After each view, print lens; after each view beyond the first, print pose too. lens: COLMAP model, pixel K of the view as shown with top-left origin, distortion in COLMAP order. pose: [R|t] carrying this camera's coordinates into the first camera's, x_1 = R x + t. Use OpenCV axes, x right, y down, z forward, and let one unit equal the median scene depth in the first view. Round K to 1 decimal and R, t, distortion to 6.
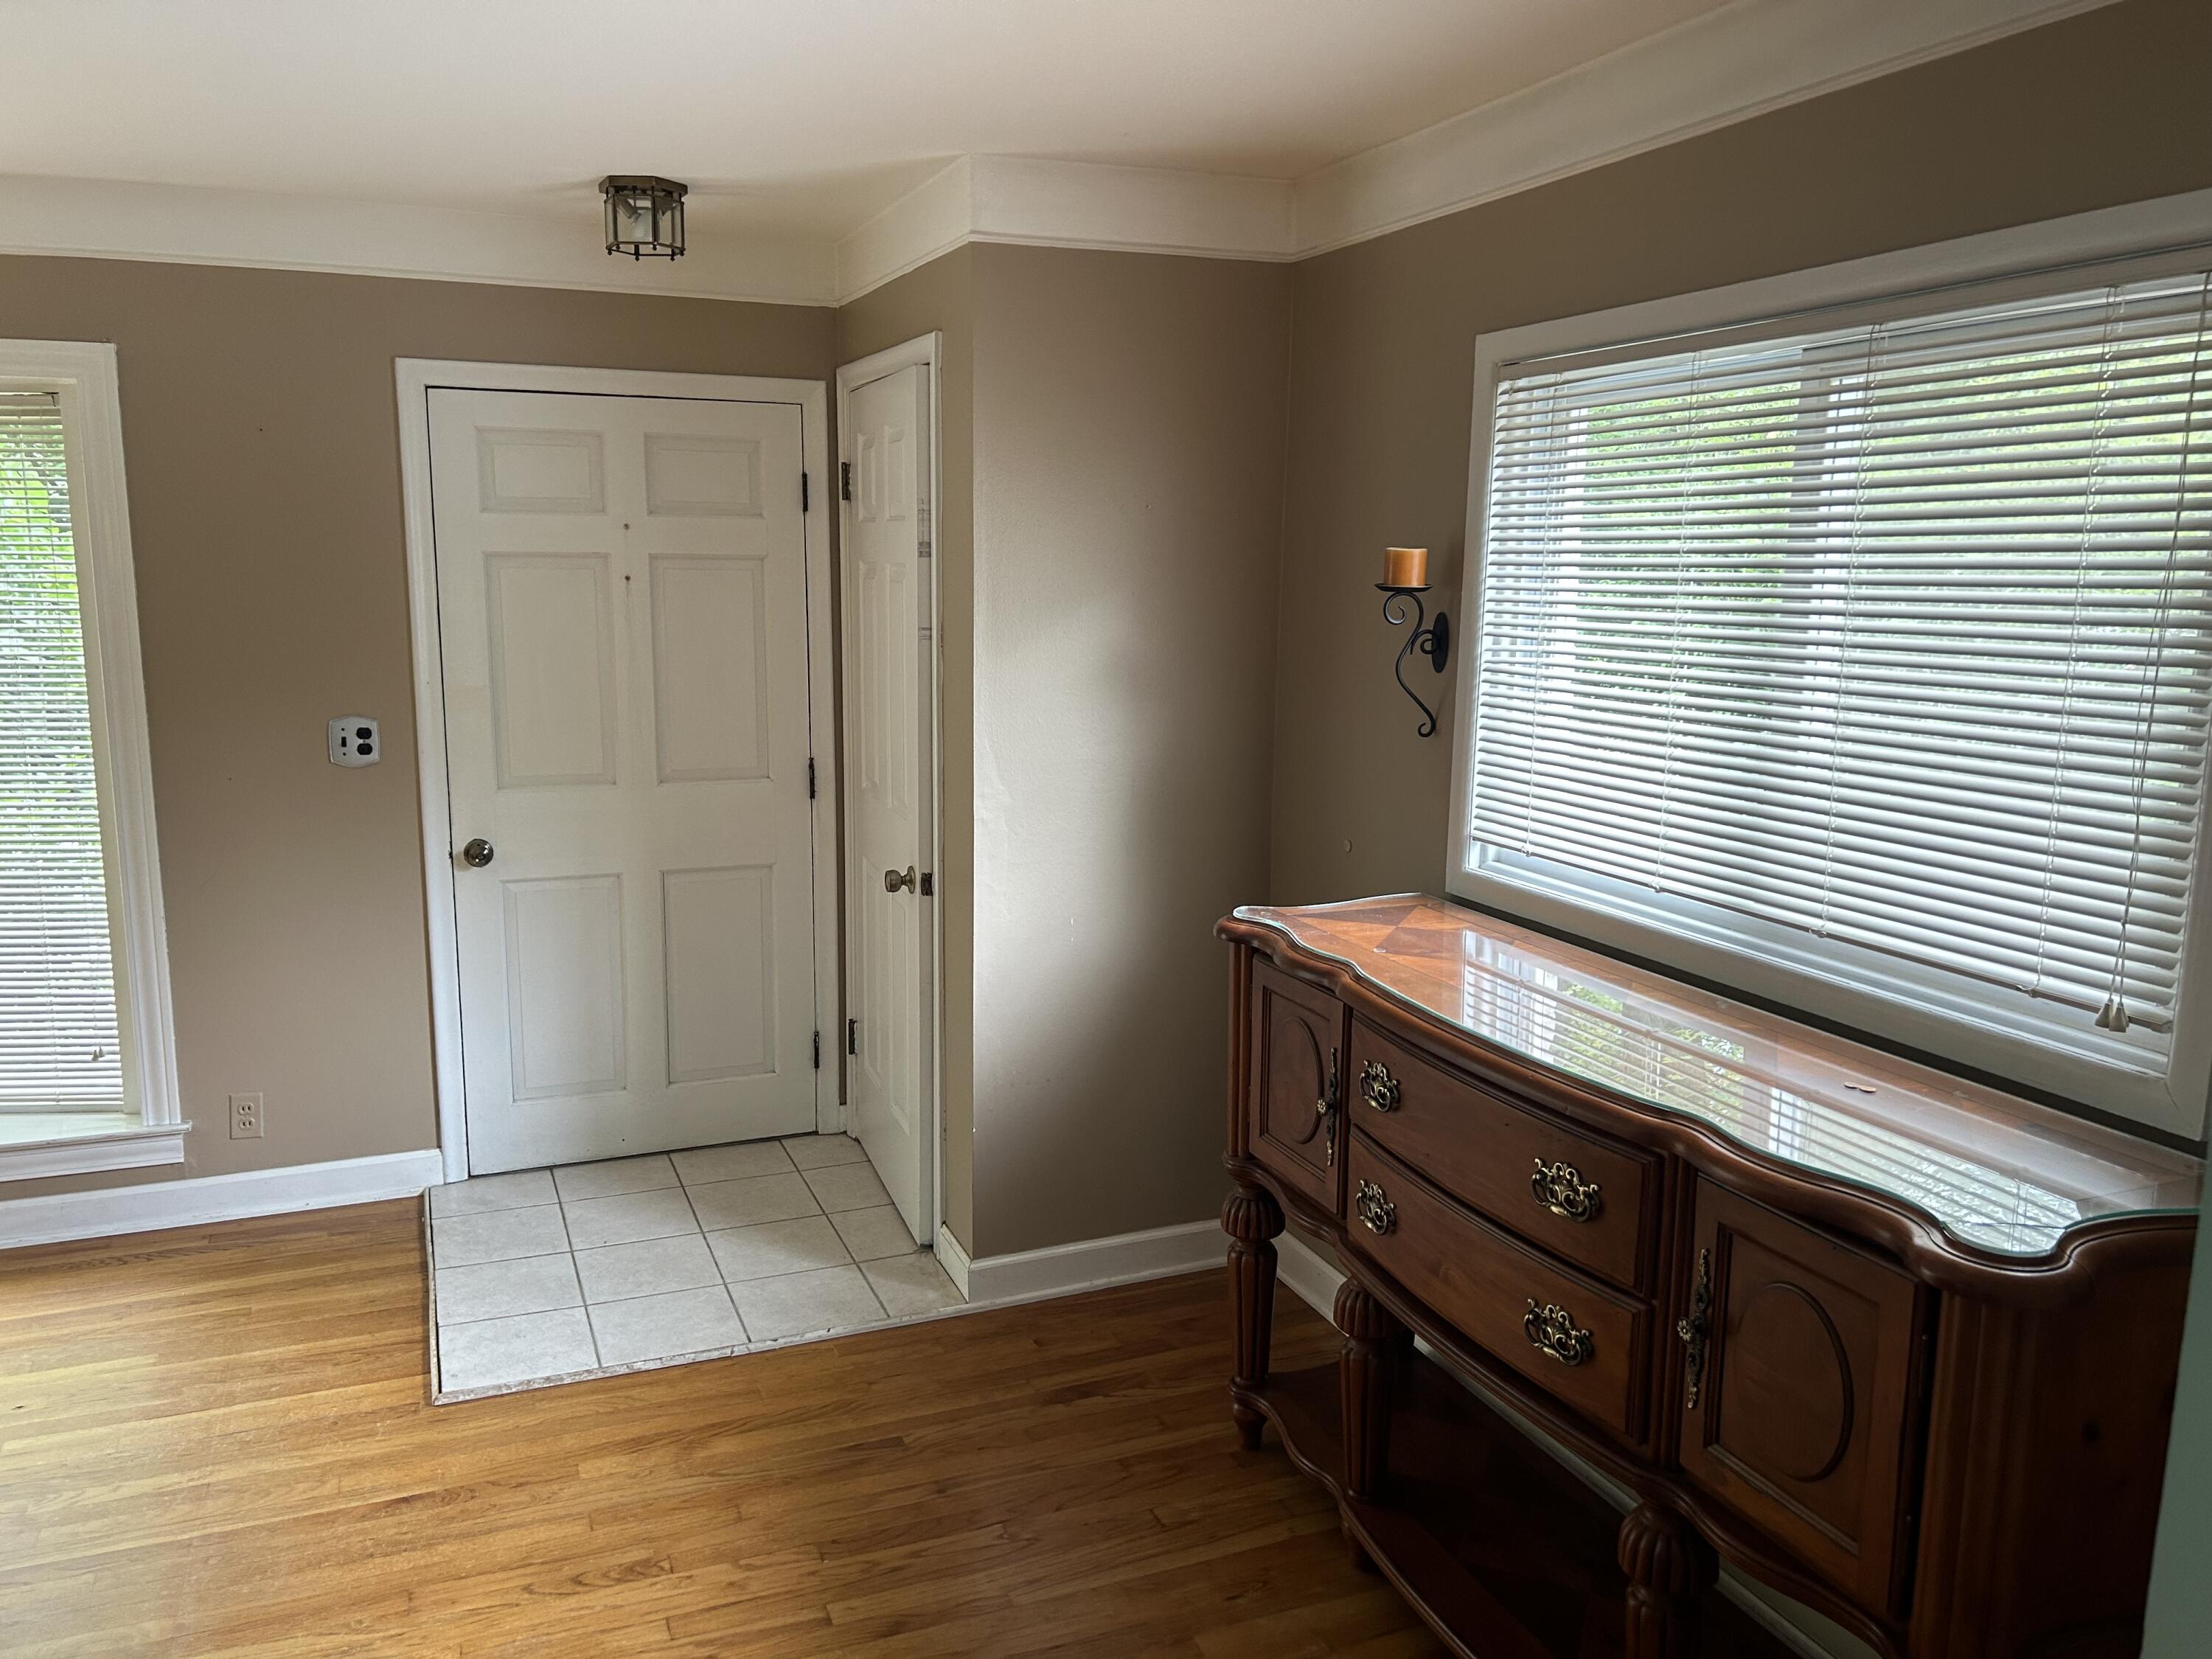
lens RADIAL K [[1648.5, 0, 1111.6], [0, 1648.5, 822.2], [0, 0, 1]] dist [0.049691, -0.068288]
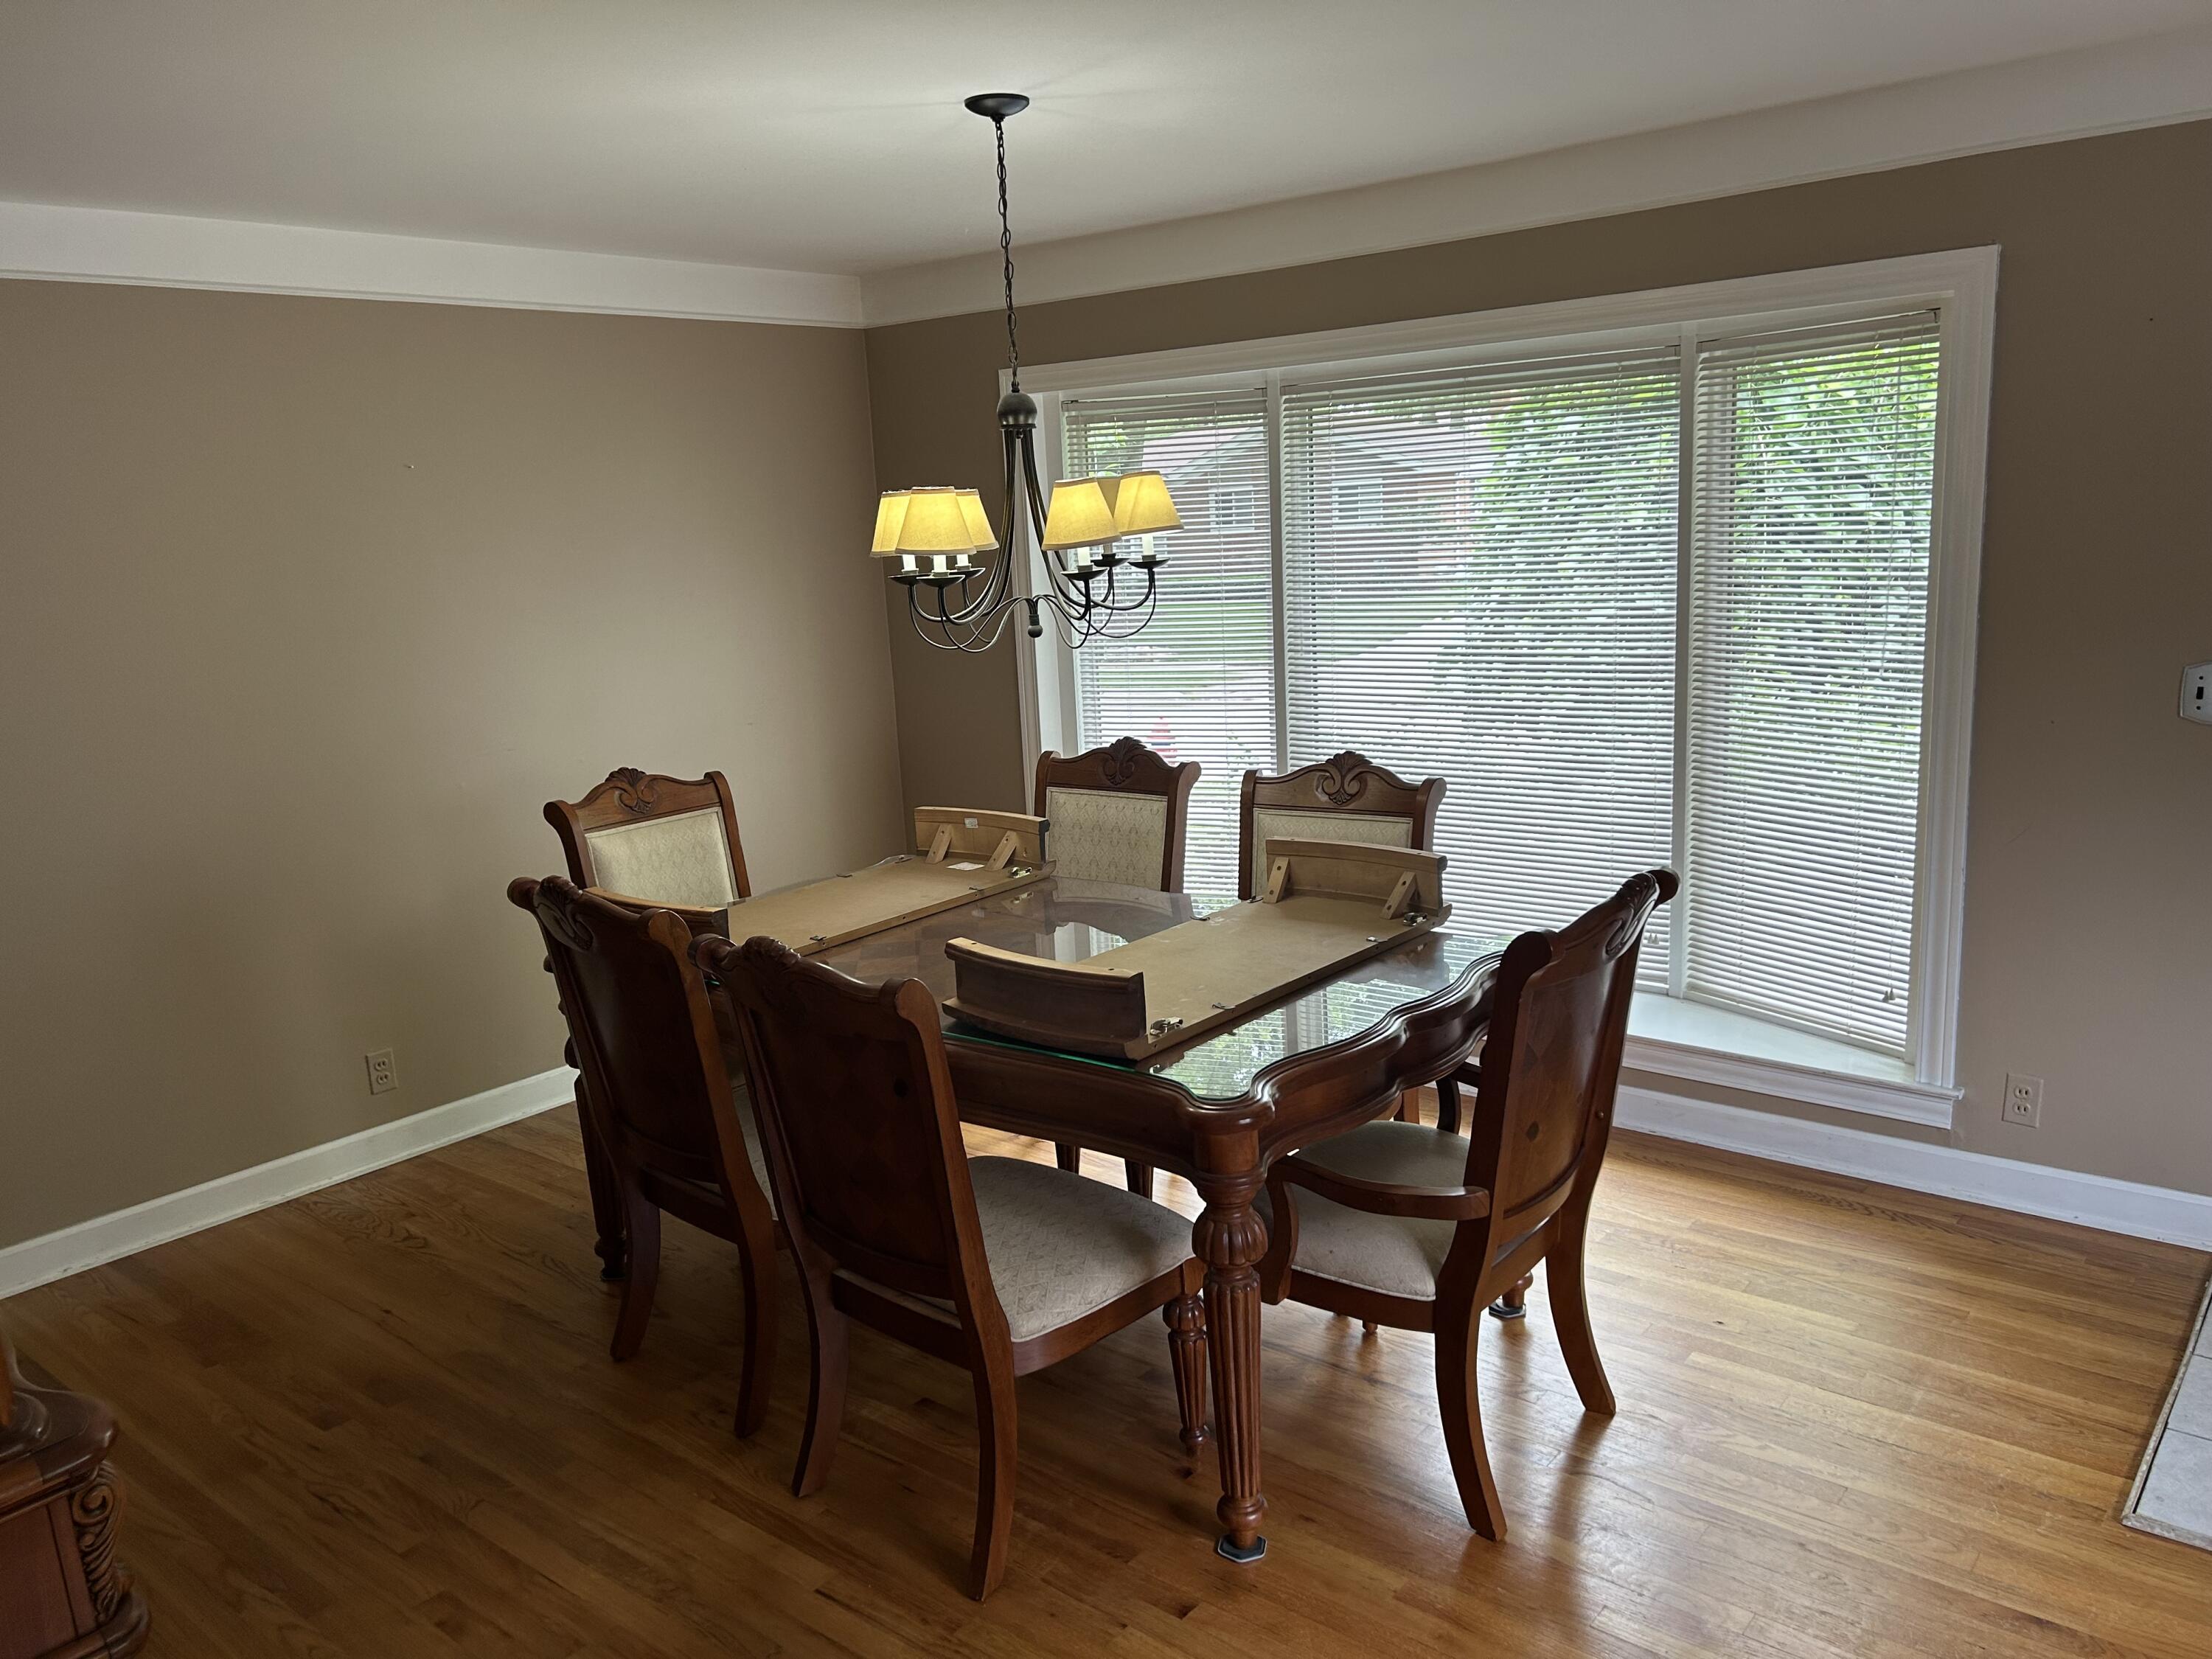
lens RADIAL K [[1648.5, 0, 1111.6], [0, 1648.5, 822.2], [0, 0, 1]] dist [0.049691, -0.068288]
pose [[0.455362, 0.136583, -0.879767, 0.030725], [-0.090780, 0.990135, 0.106731, -0.027046], [0.885666, 0.031264, 0.463269, 0.159042]]
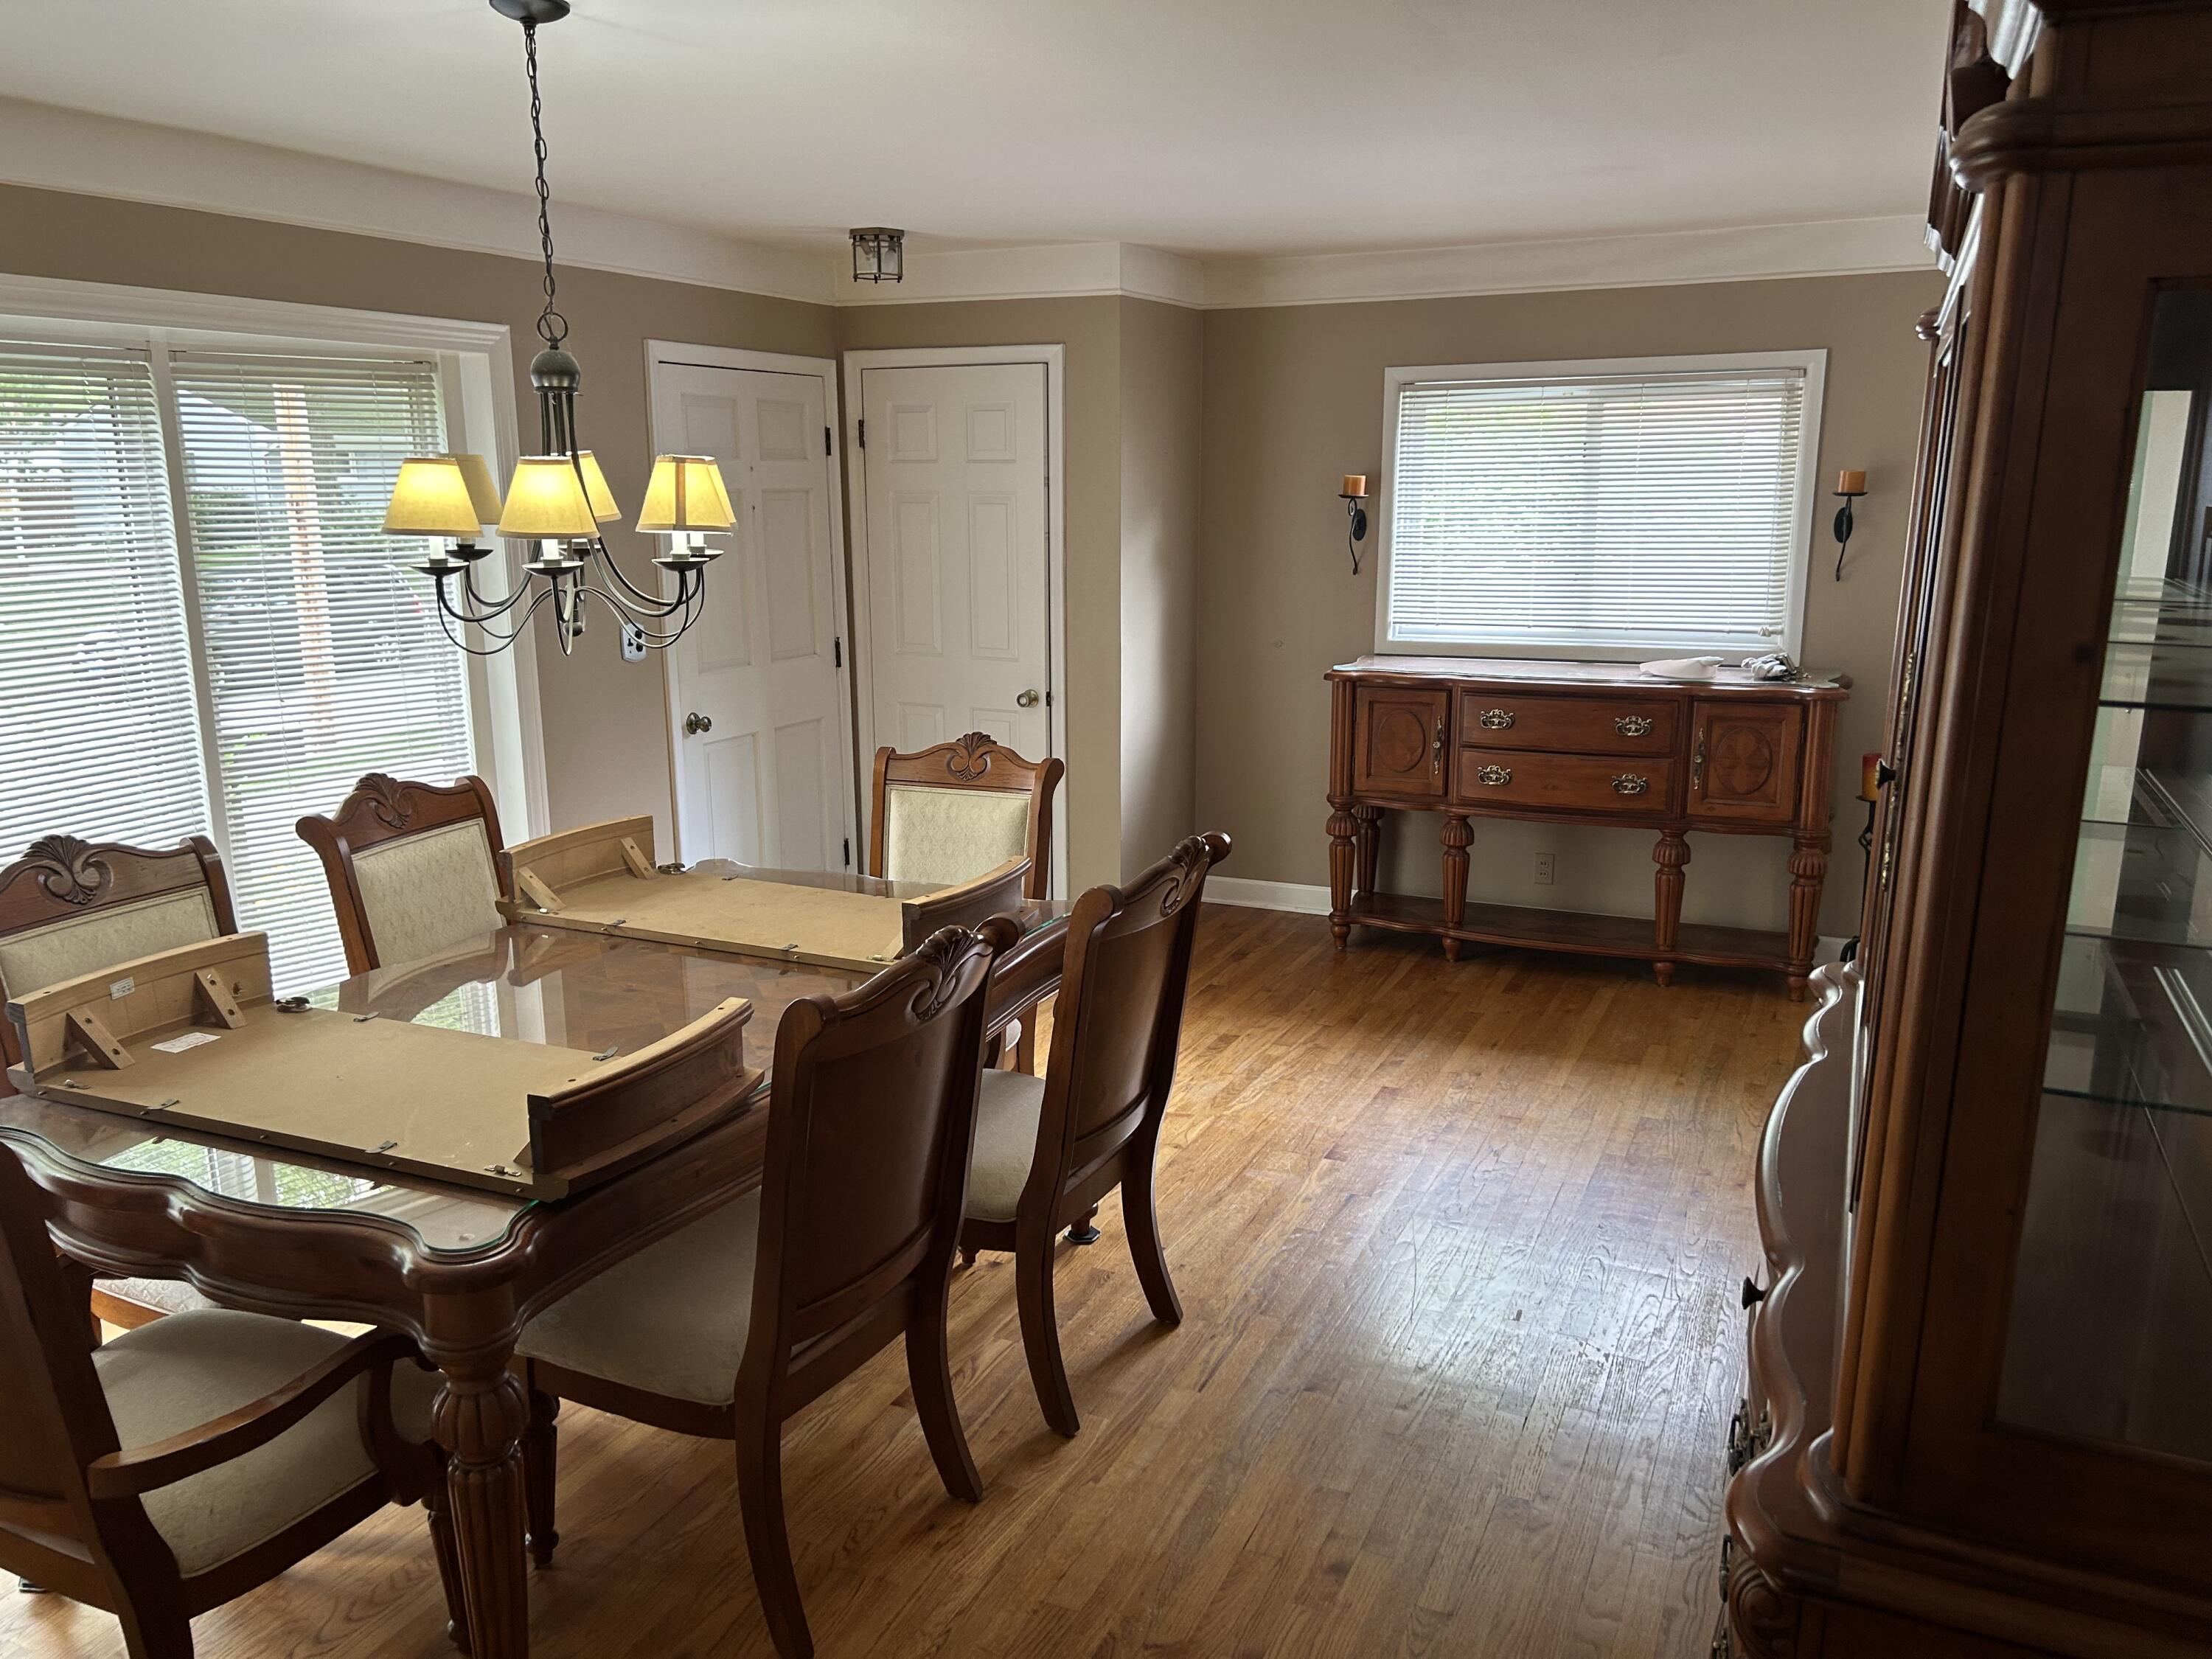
lens RADIAL K [[1648.5, 0, 1111.6], [0, 1648.5, 822.2], [0, 0, 1]] dist [0.049691, -0.068288]
pose [[0.733890, -0.152959, 0.661822, -1.190938], [0.124018, 0.988112, 0.090848, 0.020594], [-0.667851, 0.015406, 0.744136, -0.213231]]
